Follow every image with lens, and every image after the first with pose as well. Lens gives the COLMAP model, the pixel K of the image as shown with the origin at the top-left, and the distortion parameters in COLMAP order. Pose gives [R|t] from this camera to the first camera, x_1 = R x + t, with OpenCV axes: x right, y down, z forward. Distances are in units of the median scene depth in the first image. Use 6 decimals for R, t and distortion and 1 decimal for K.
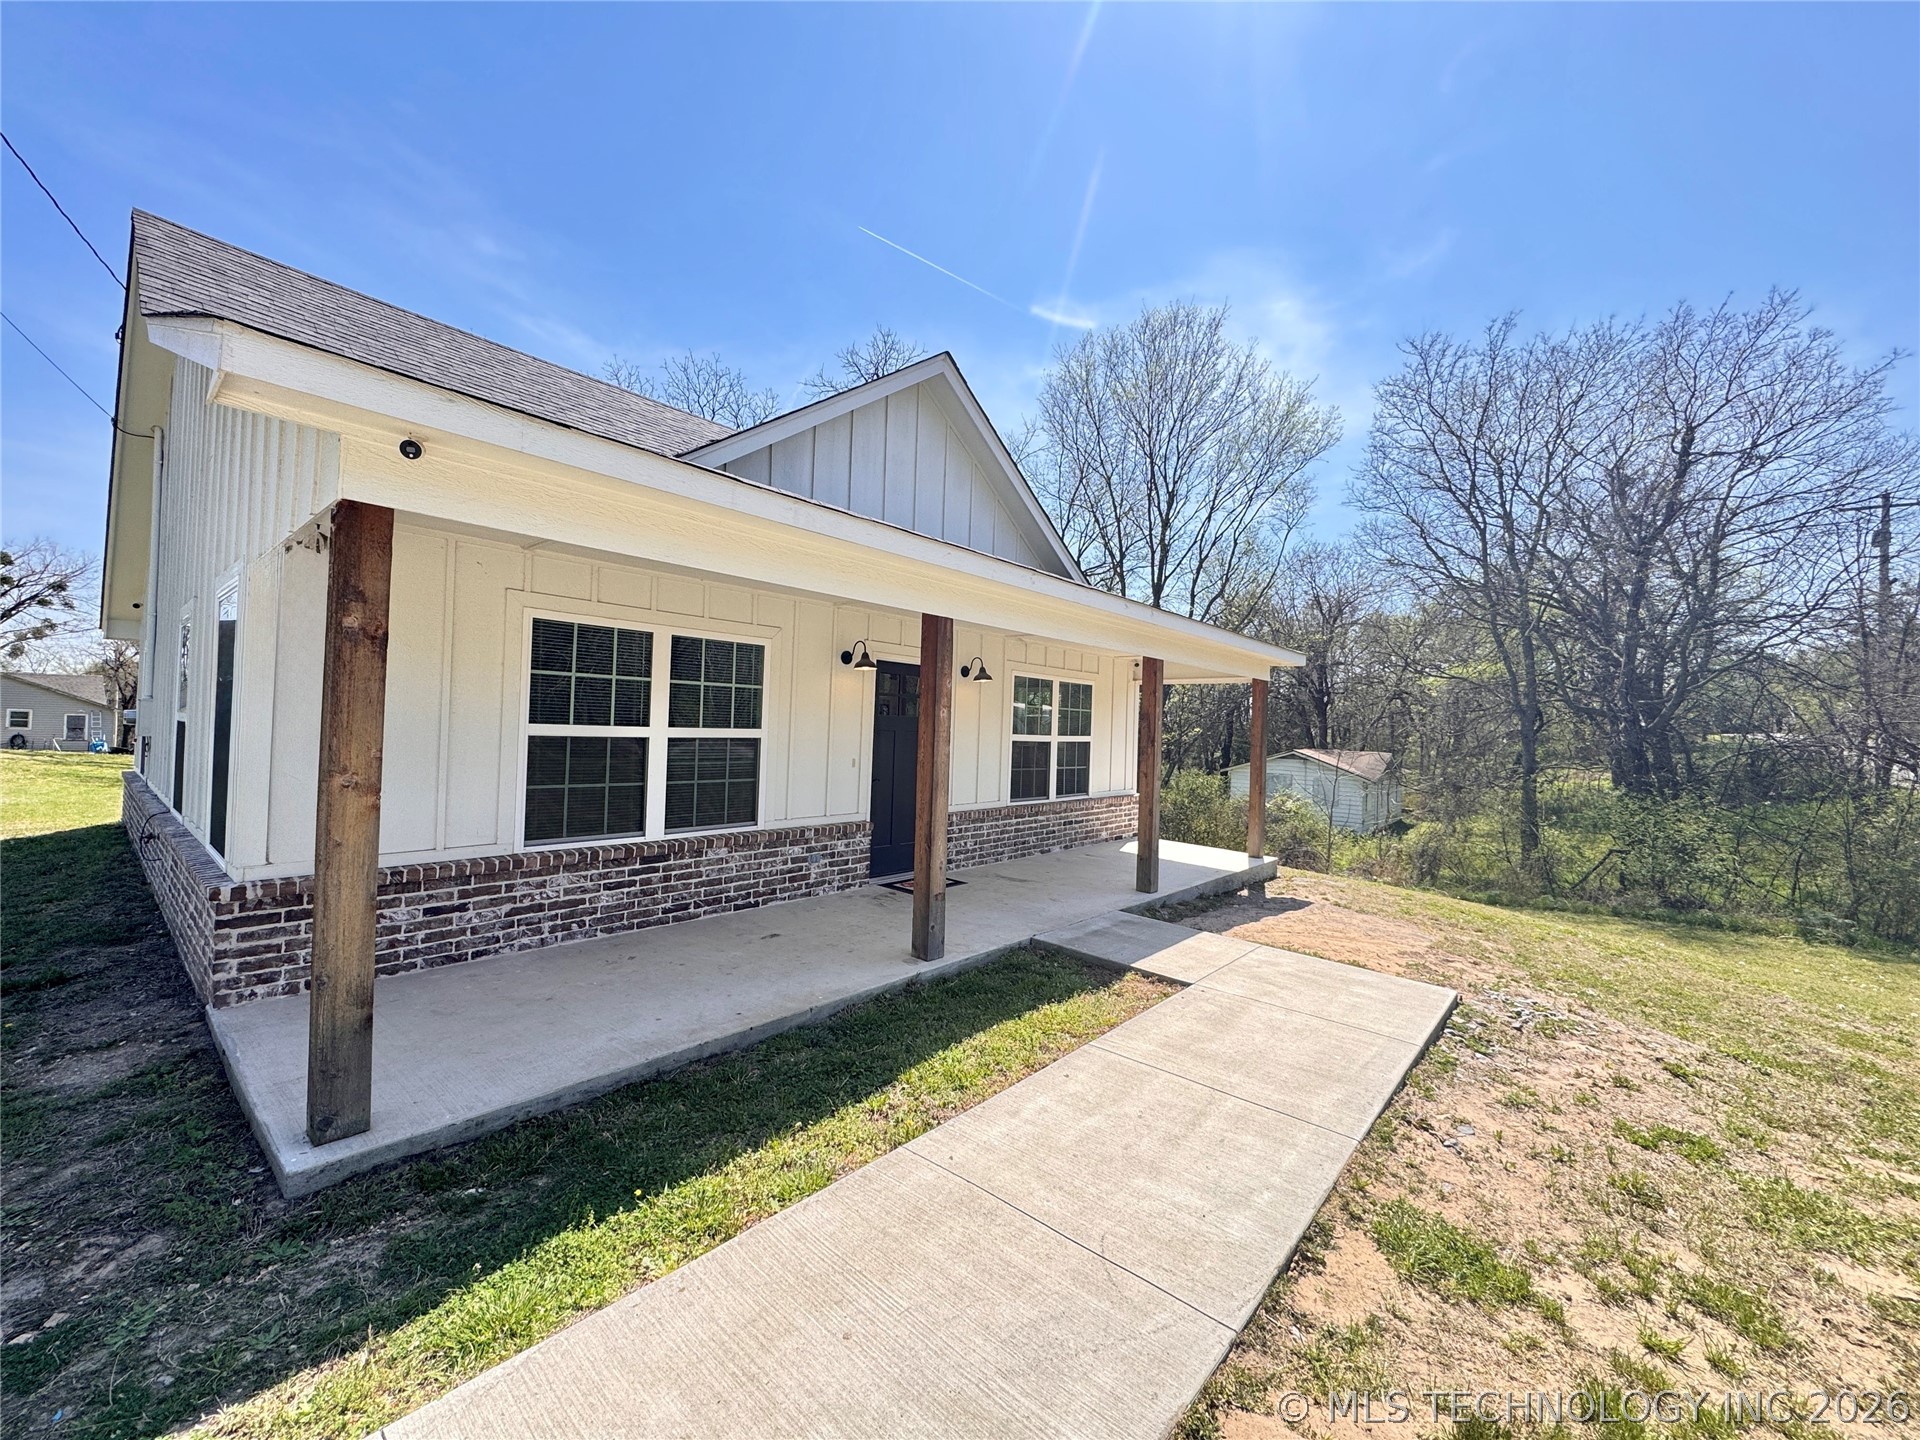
lens RADIAL K [[761.9, 0, 957.6], [0, 761.9, 719.5], [0, 0, 1]] dist [-0.002316, -0.000076]
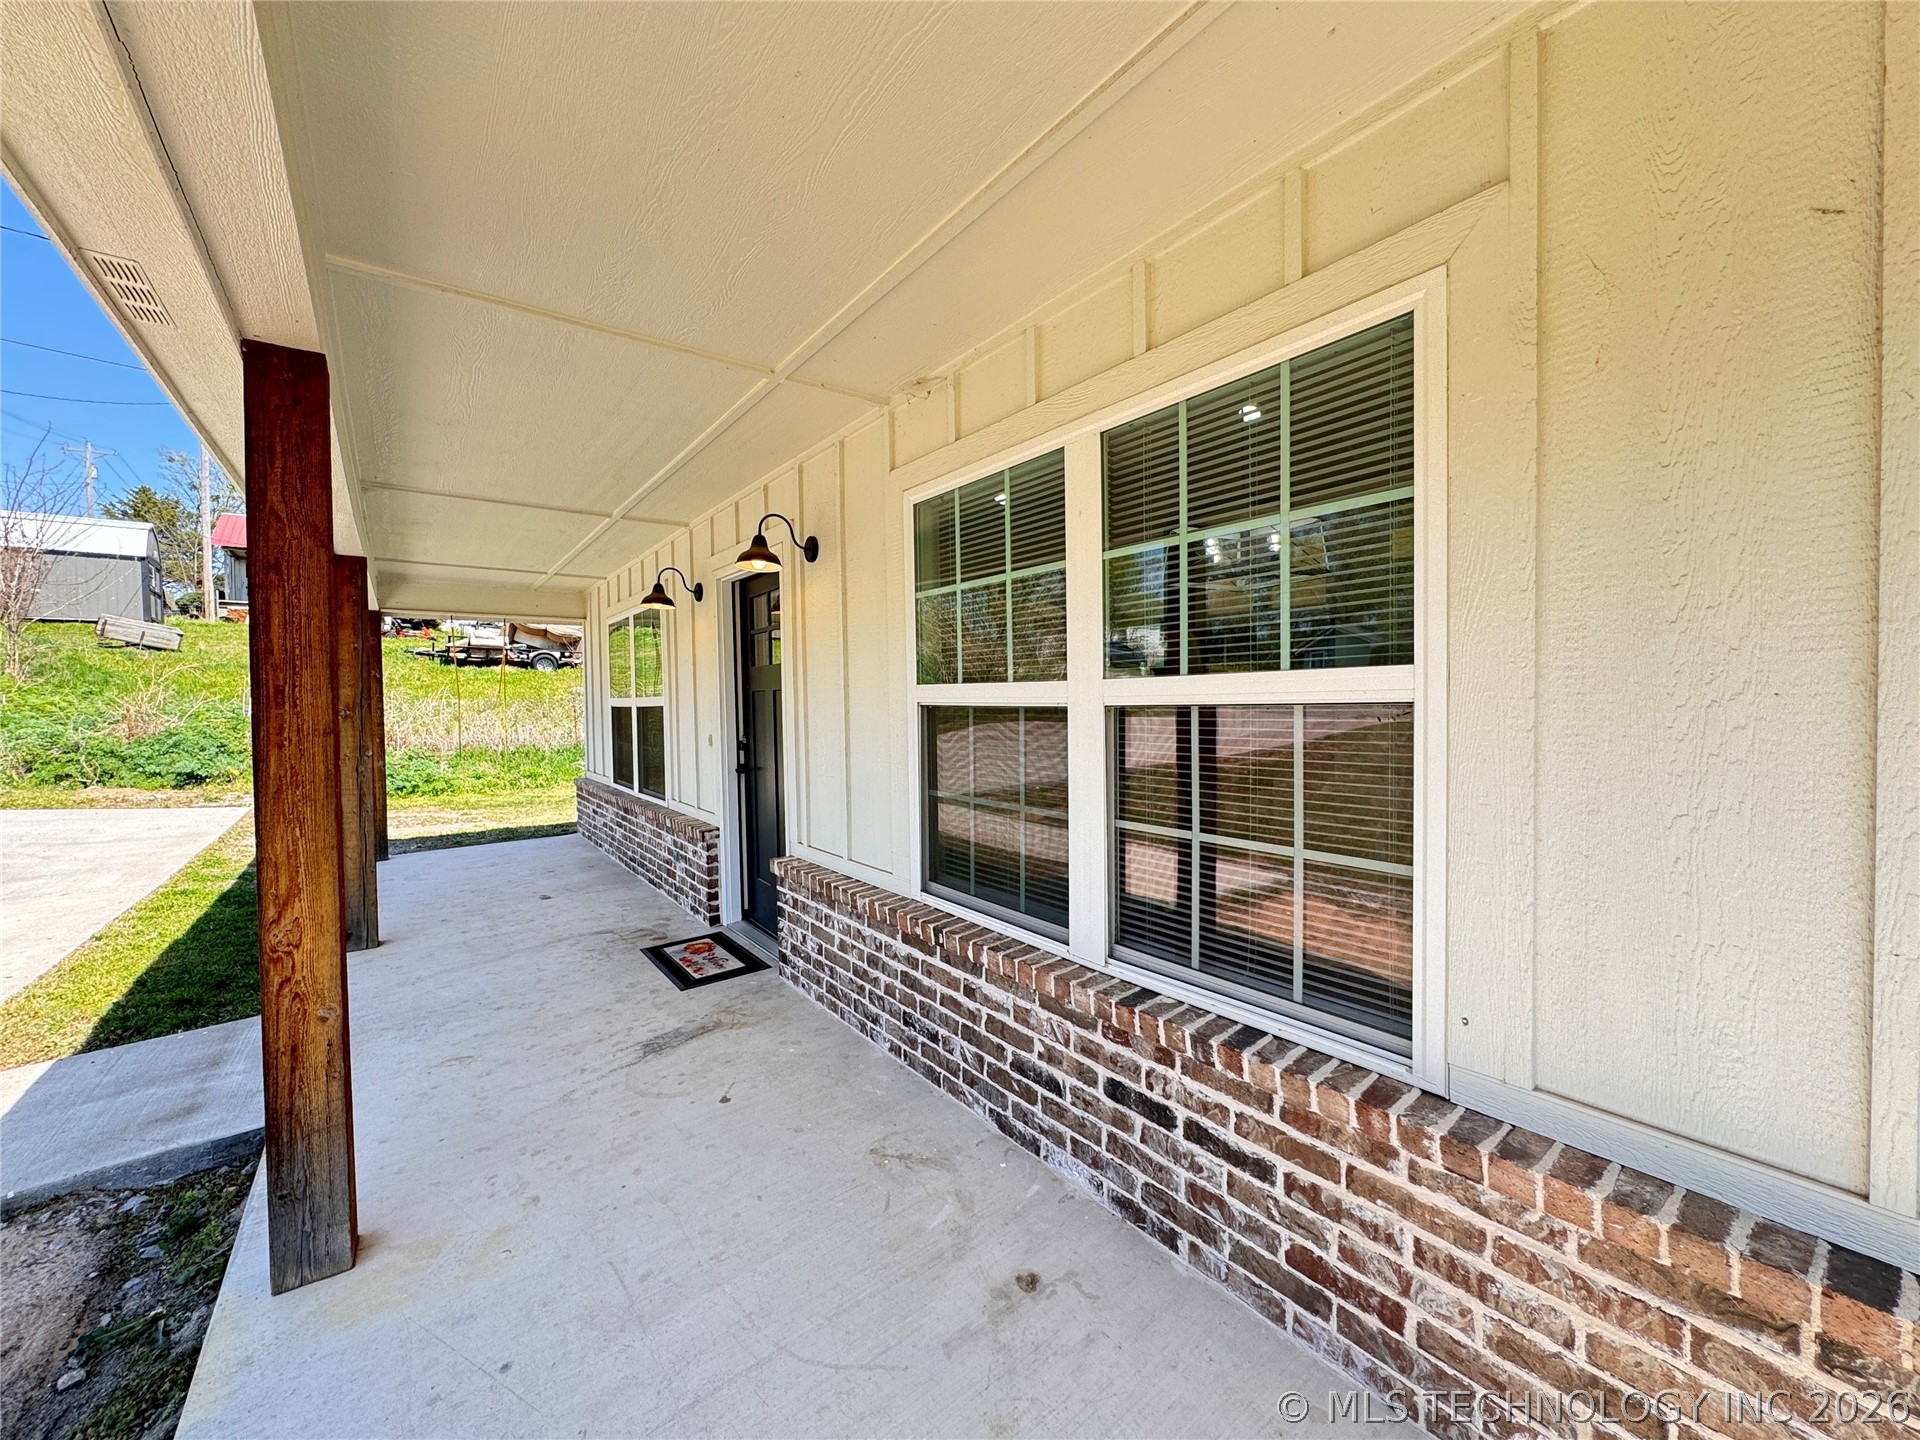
lens RADIAL K [[762.8, 0, 957.1], [0, 762.8, 709.5], [0, 0, 1]] dist [-0.001269, 0.000041]
pose [[-0.228493, -0.004529, -0.973535, 0.580037], [0.027707, 0.999554, -0.011153, 0.050484], [0.973151, -0.029522, -0.228266, 1.630998]]
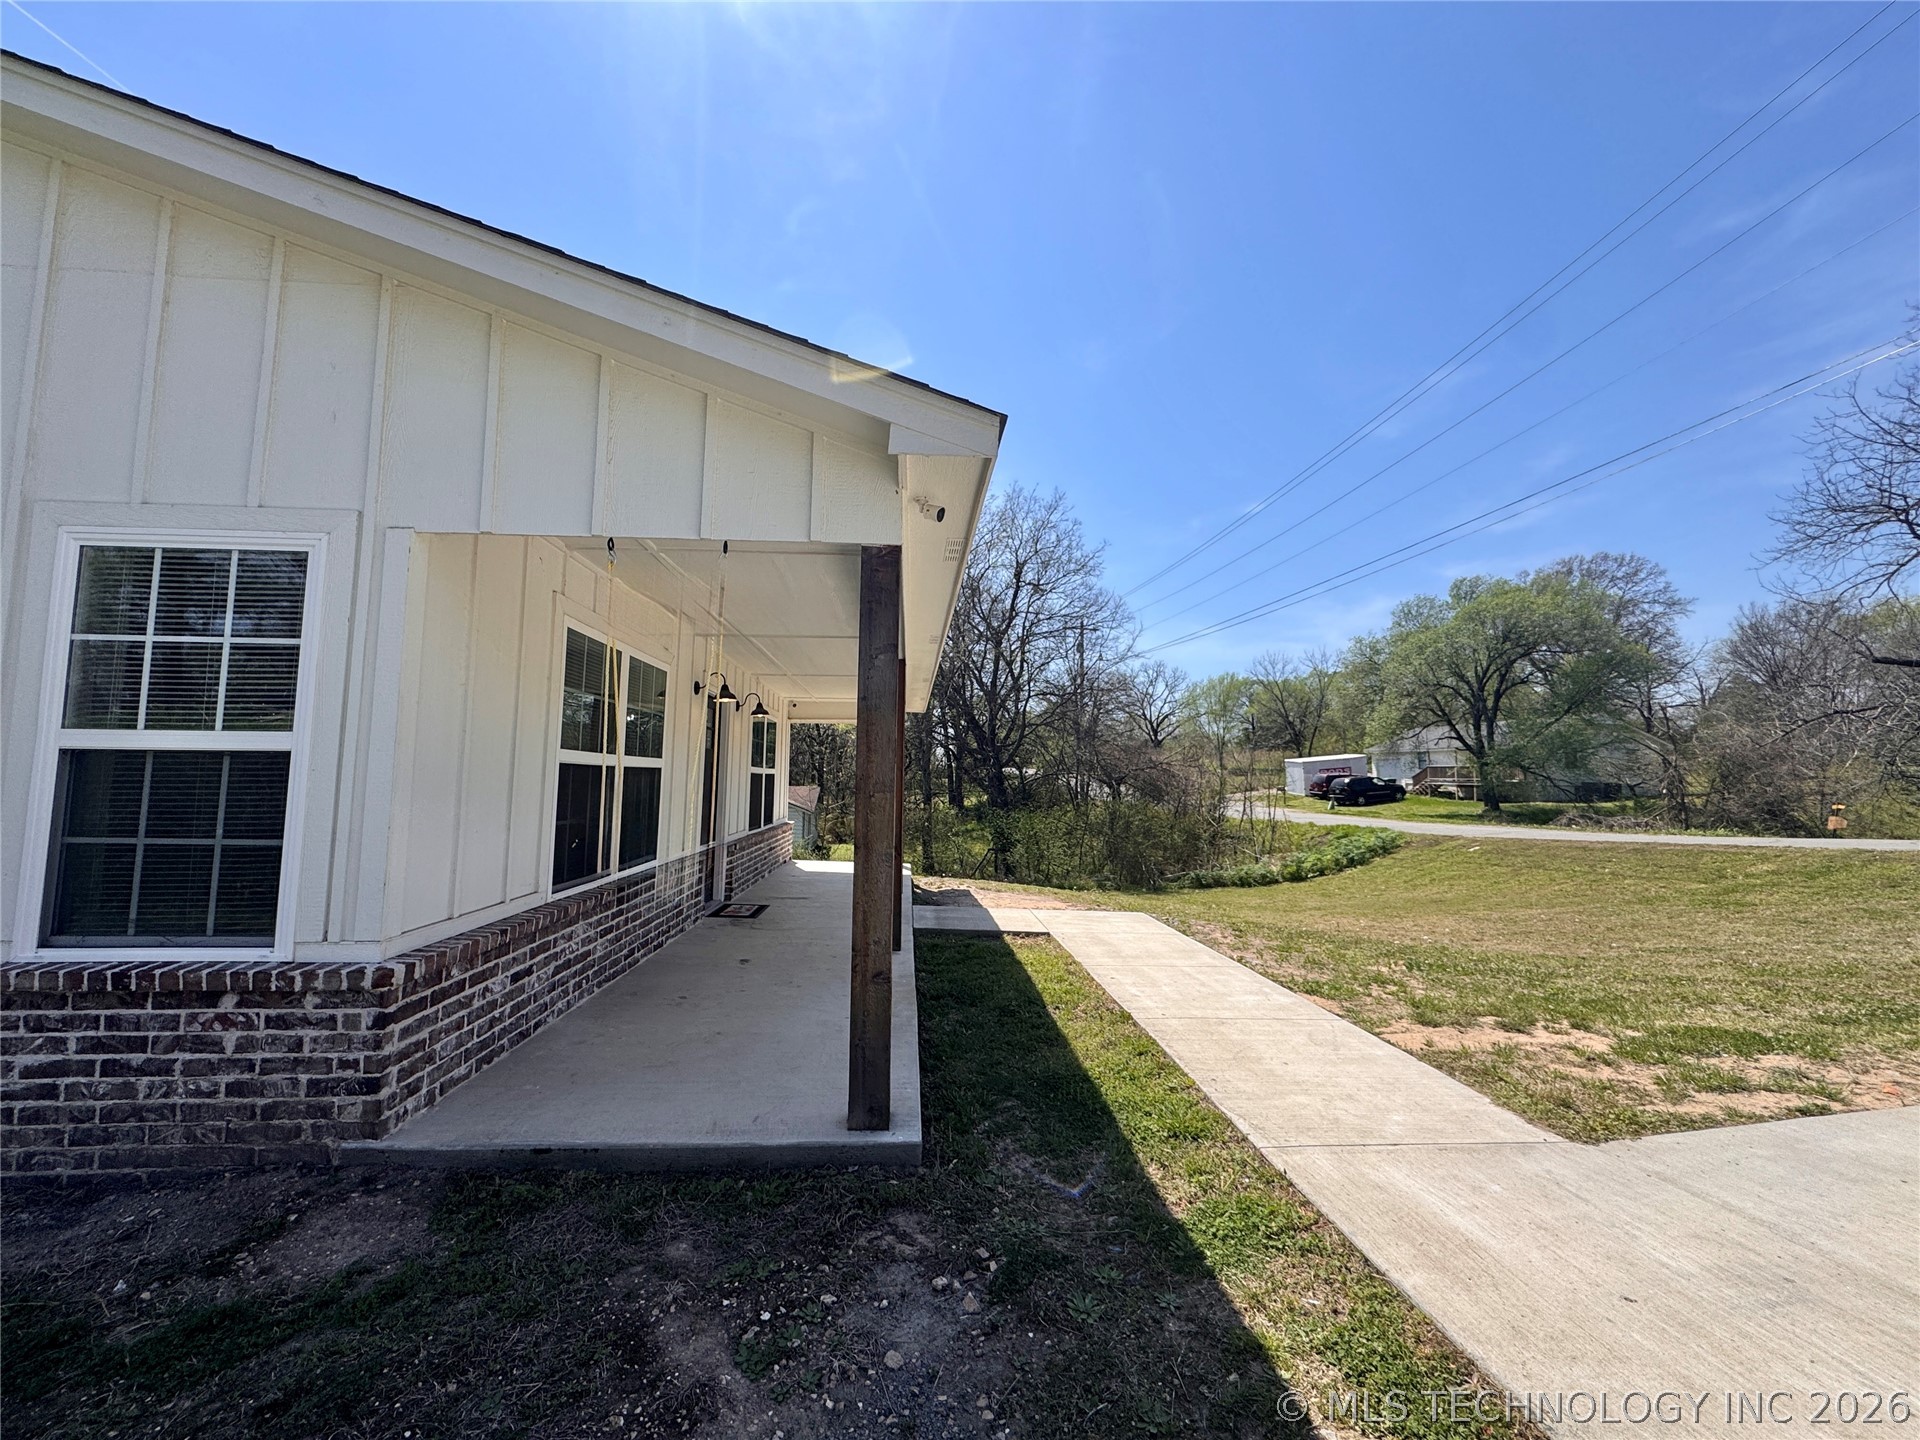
lens RADIAL K [[761.9, 0, 957.6], [0, 761.9, 719.5], [0, 0, 1]] dist [-0.002316, -0.000076]
pose [[0.714053, 0.033762, 0.699277, -0.696096], [0.004161, 0.998614, -0.052463, 0.015820], [-0.700079, 0.040371, 0.712923, 0.058510]]
